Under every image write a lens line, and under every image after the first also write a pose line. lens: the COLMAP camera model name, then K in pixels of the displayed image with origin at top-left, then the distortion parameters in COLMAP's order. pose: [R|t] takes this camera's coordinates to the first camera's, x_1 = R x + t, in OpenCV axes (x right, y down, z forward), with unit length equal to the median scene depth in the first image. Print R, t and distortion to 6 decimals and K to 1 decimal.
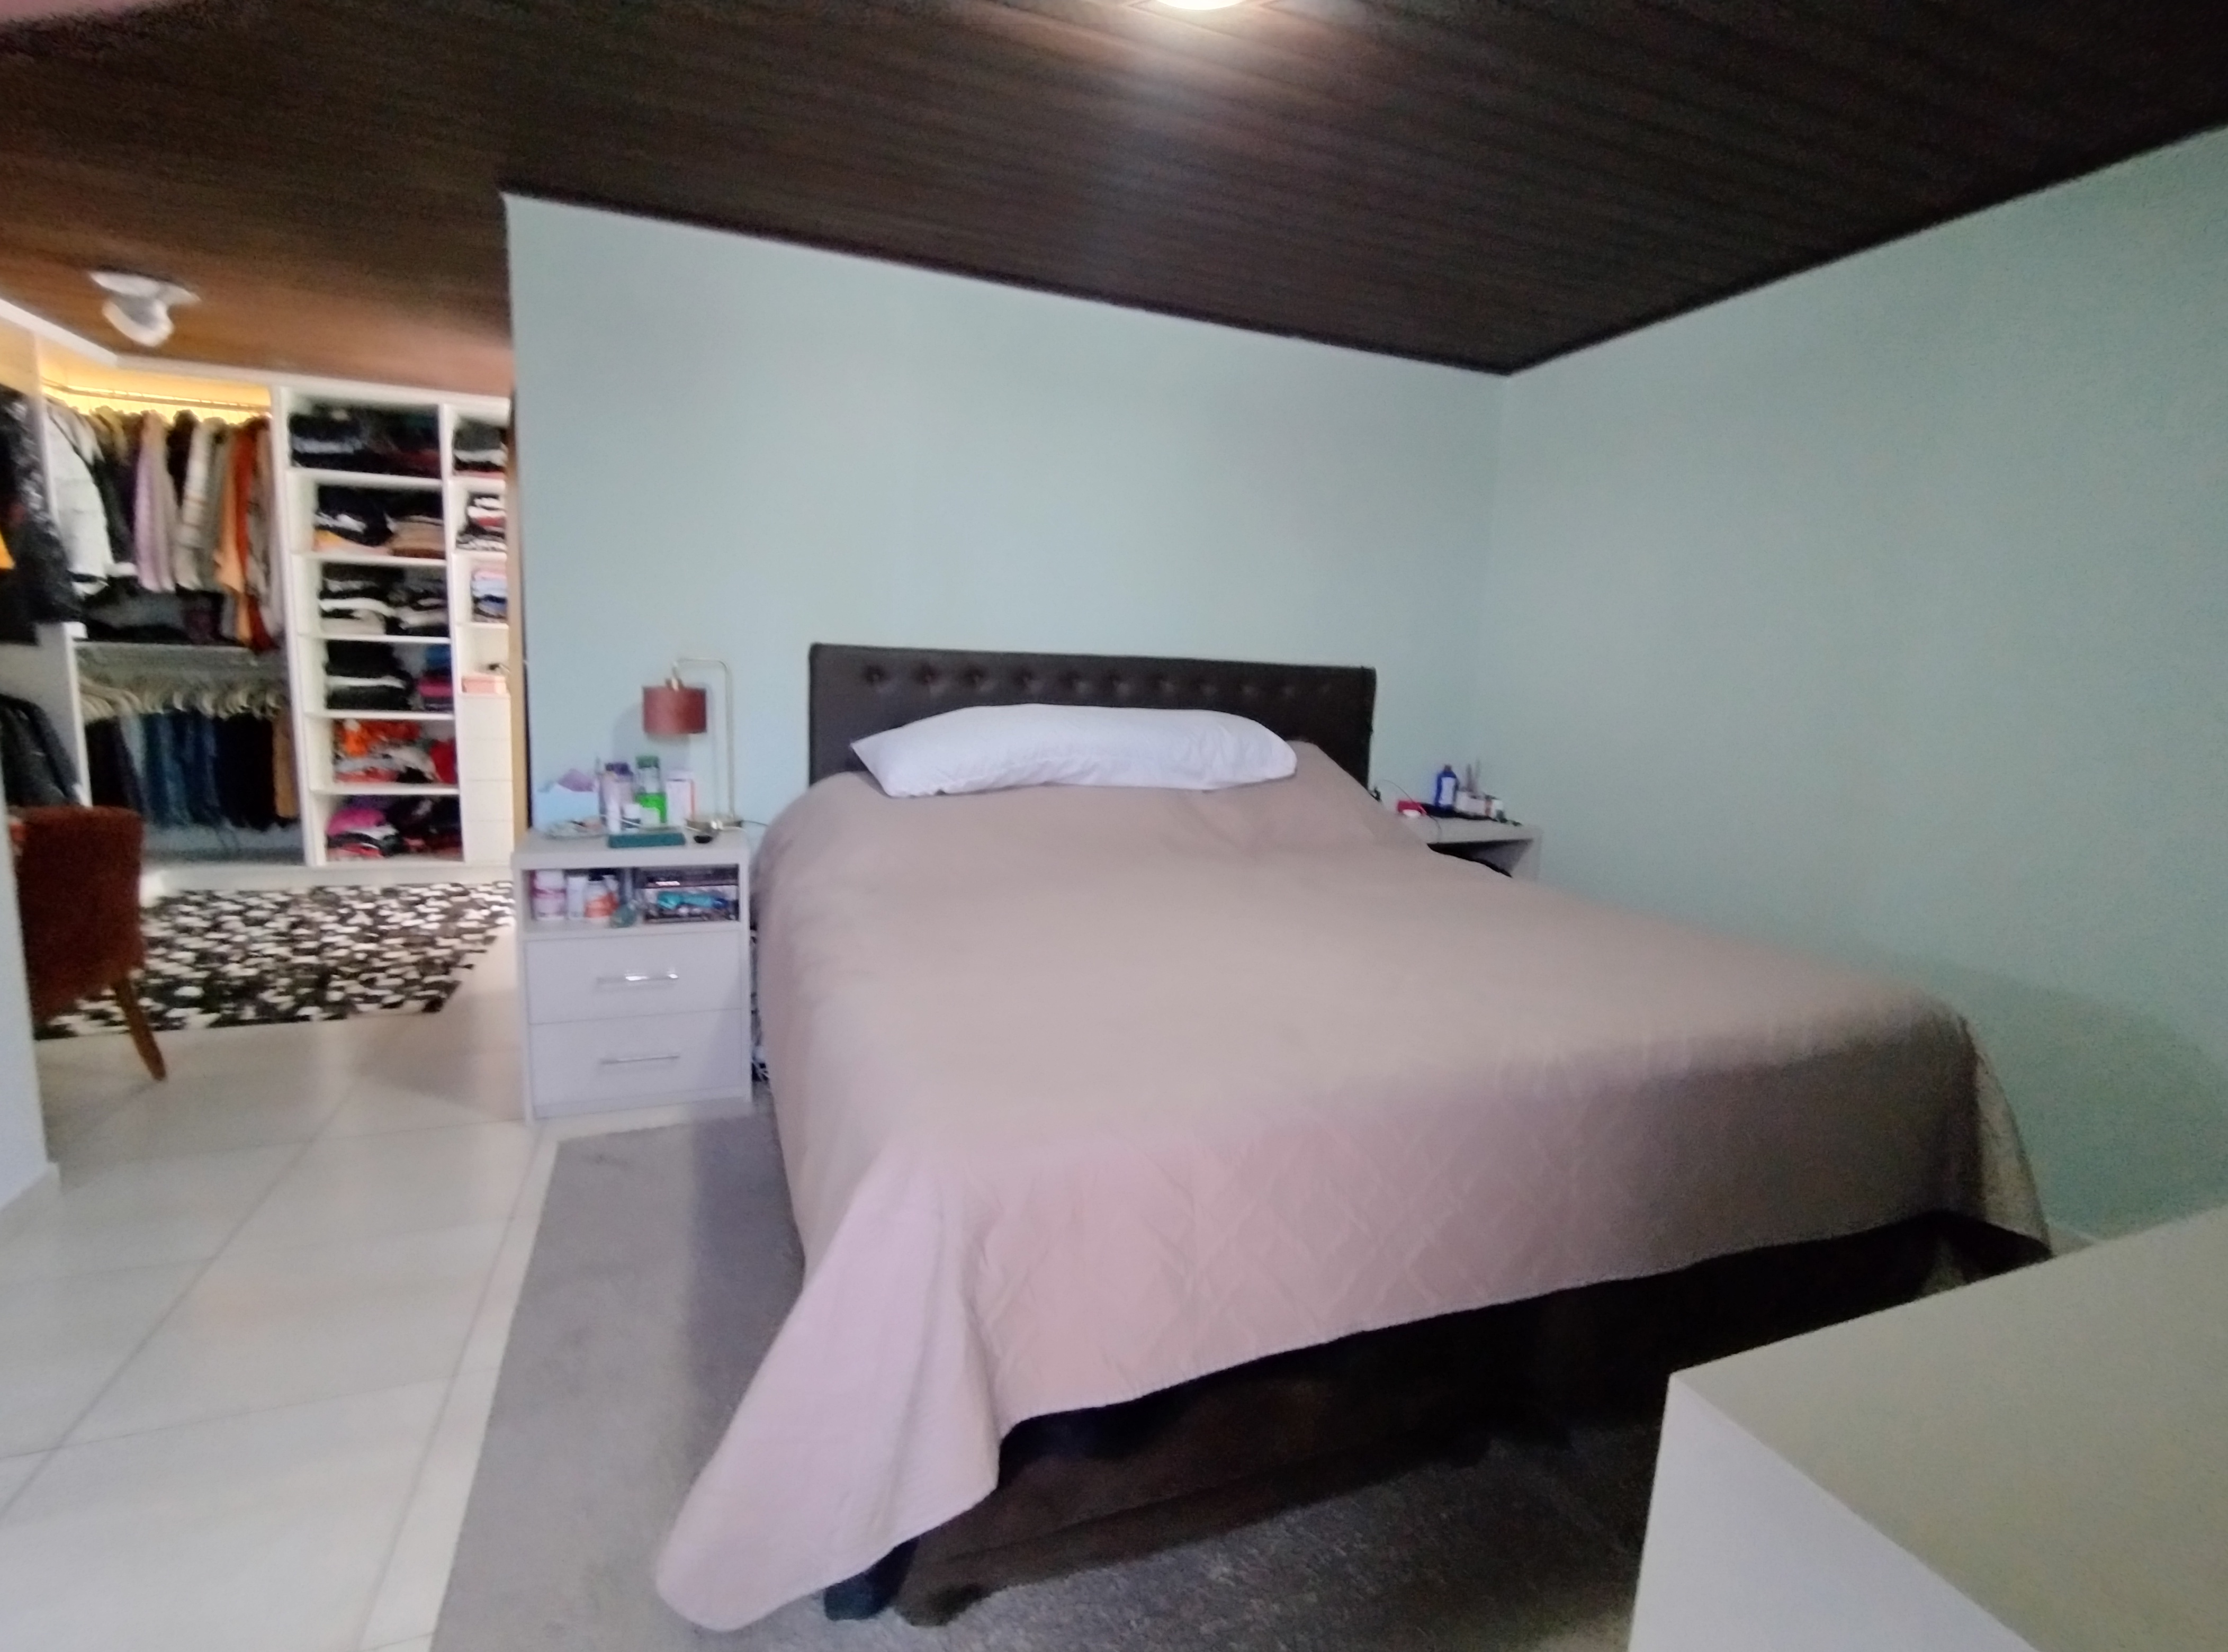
lens RADIAL K [[1038.4, 0, 1107.1], [0, 1038.4, 833.1], [0, 0, 1]] dist [-0.001923, 0.000180]
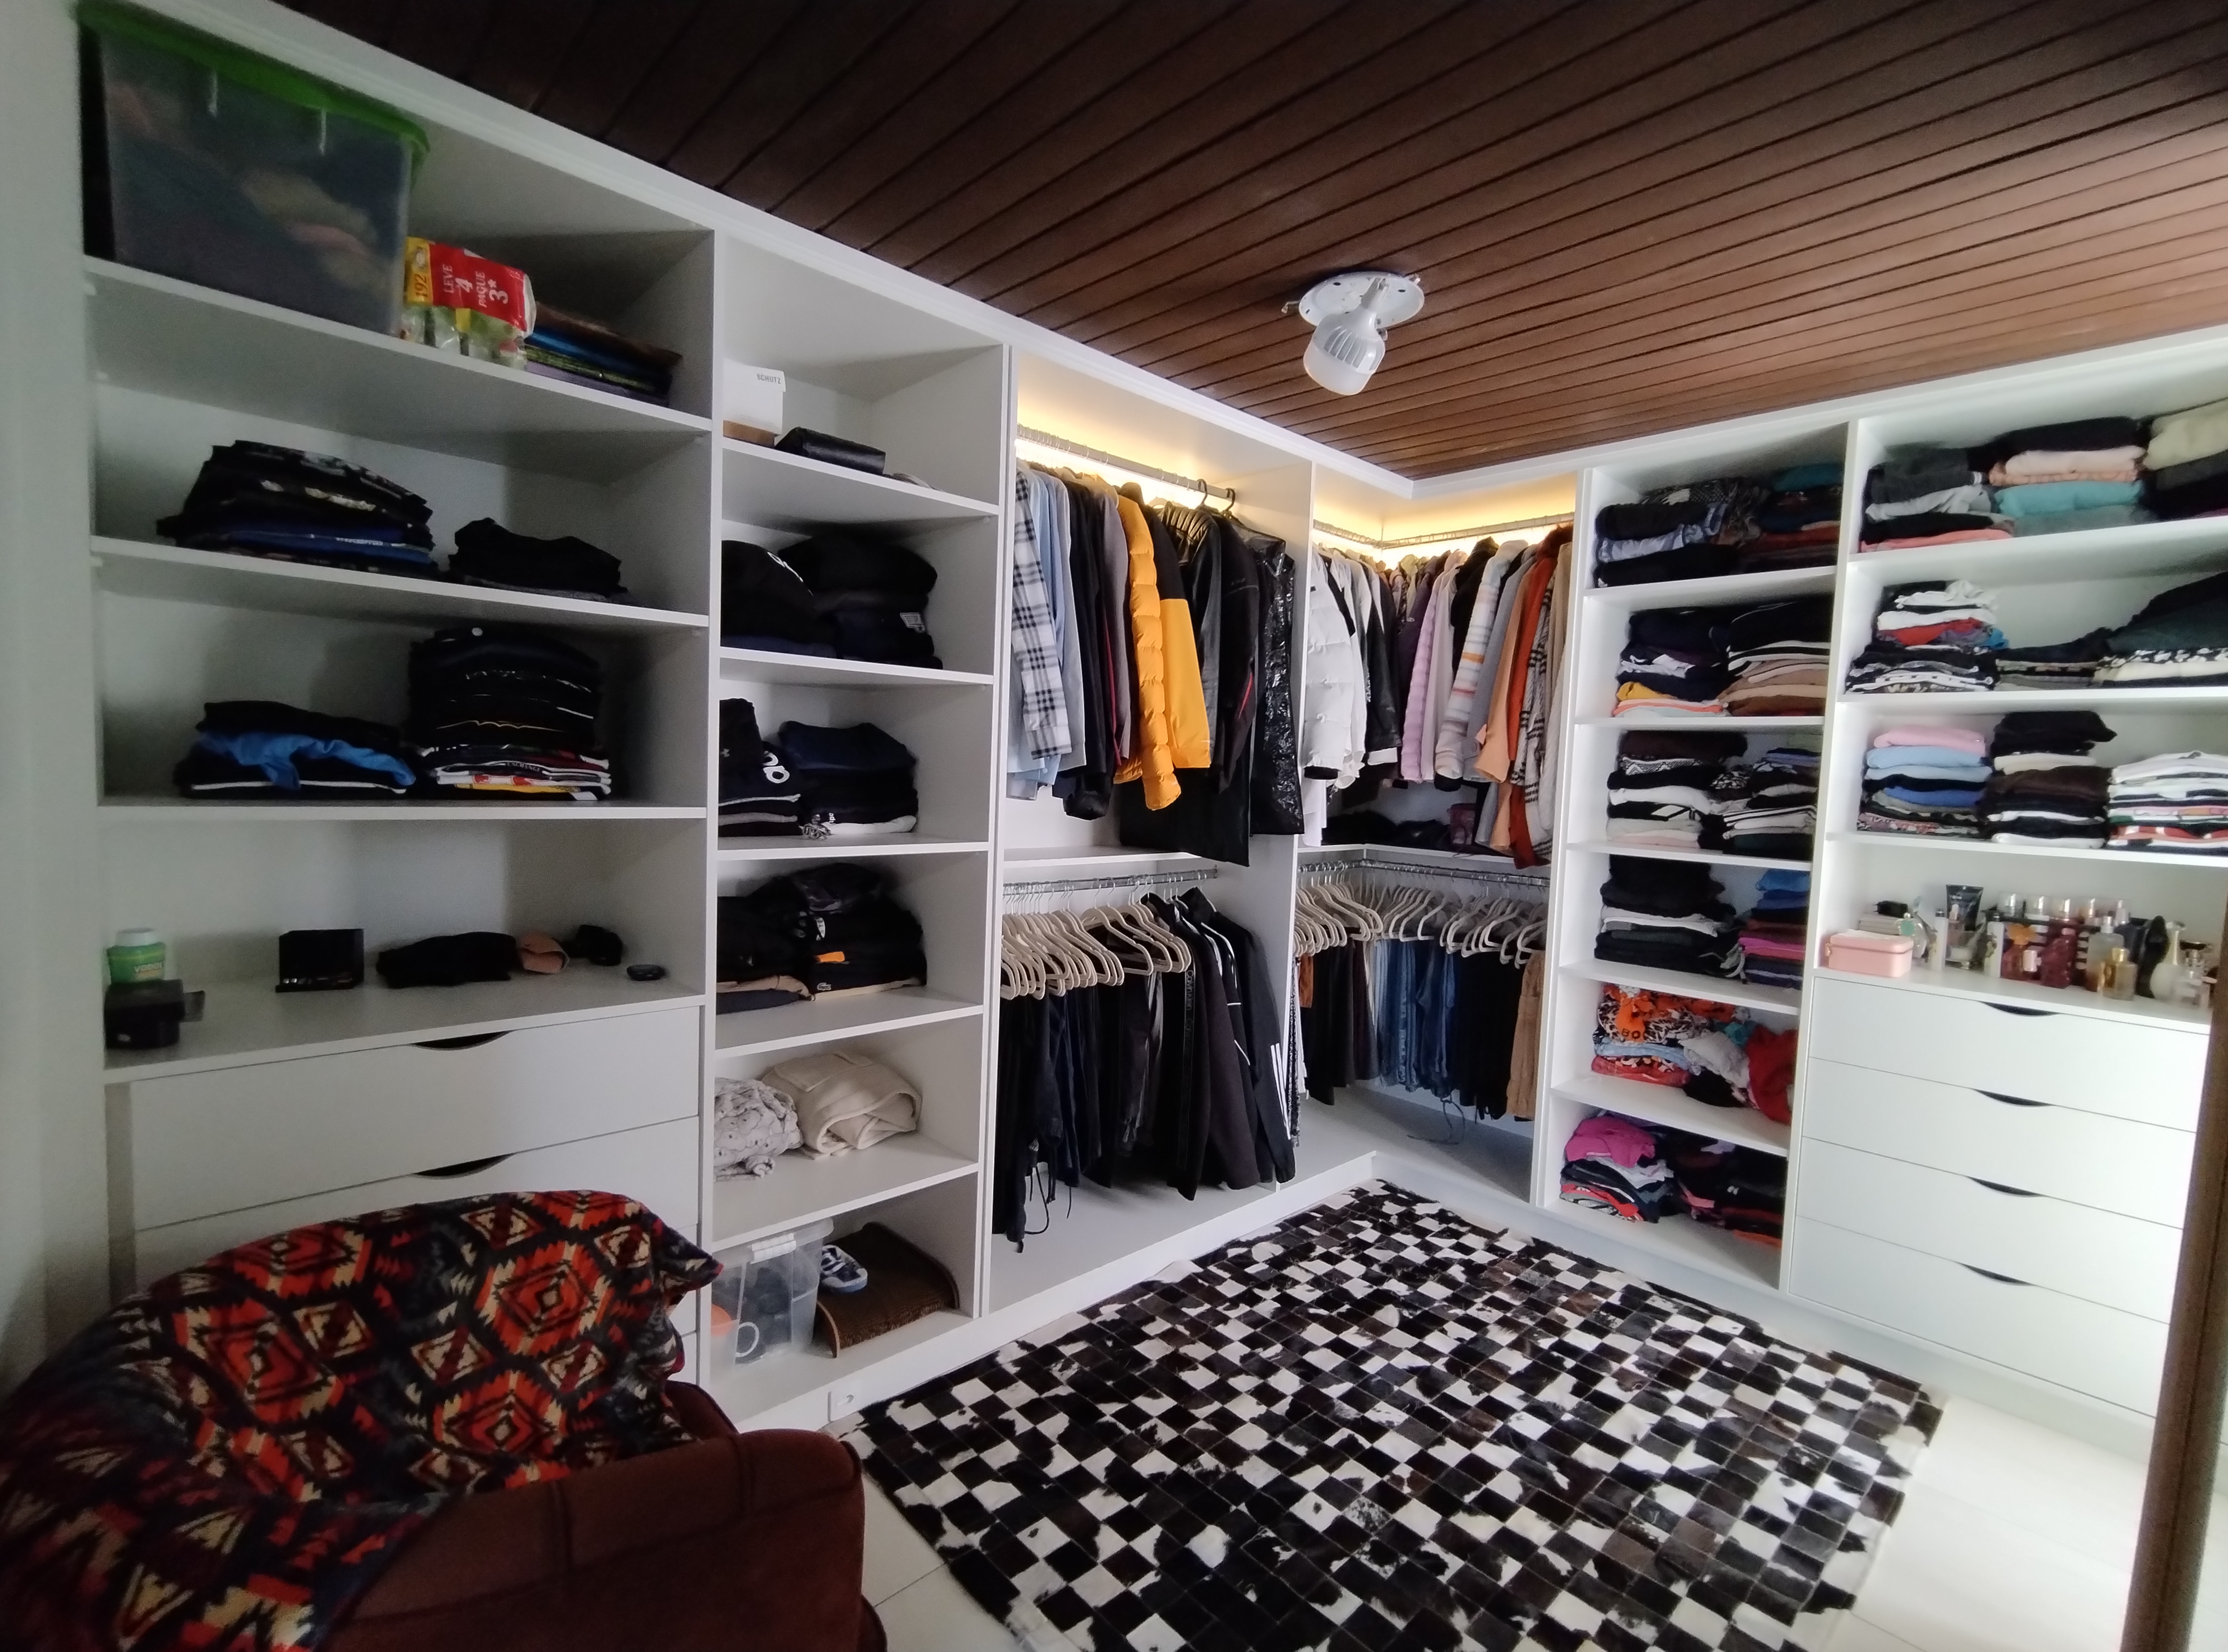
lens RADIAL K [[1038.4, 0, 1107.1], [0, 1038.4, 833.1], [0, 0, 1]] dist [-0.001923, 0.000180]
pose [[0.399650, 0.033420, -0.916058, -0.302227], [-0.161578, 0.986256, -0.034511, -0.128681], [0.902315, 0.161807, 0.399557, 0.478464]]
